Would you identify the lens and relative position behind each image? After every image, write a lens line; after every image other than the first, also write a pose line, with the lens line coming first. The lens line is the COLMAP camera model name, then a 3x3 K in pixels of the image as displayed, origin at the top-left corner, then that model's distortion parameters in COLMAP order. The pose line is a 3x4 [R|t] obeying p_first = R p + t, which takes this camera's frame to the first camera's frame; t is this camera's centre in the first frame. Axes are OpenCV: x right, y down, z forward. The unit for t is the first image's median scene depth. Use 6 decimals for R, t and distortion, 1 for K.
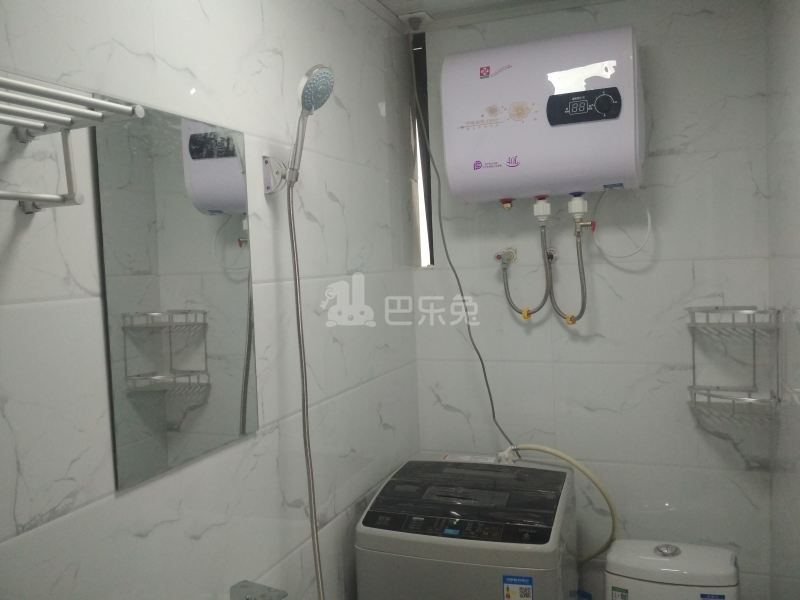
lens RADIAL K [[737.9, 0, 400.0], [0, 737.9, 300.0], [0, 0, 1]] dist [0.118307, -0.242671]
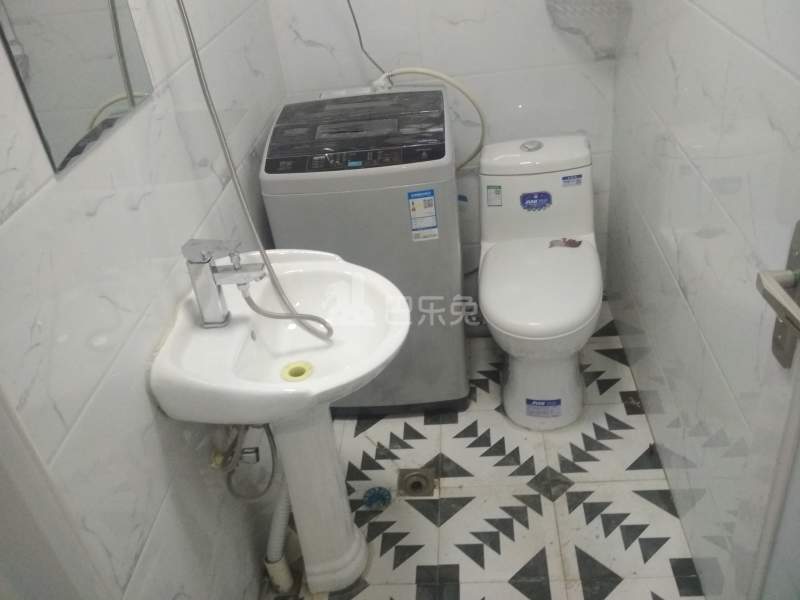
lens RADIAL K [[737.9, 0, 400.0], [0, 737.9, 300.0], [0, 0, 1]] dist [0.118307, -0.242671]
pose [[0.952252, -0.216939, 0.214834, -0.121013], [0.094779, 0.878931, 0.467437, -0.002385], [-0.290230, -0.424756, 0.857525, 0.002227]]
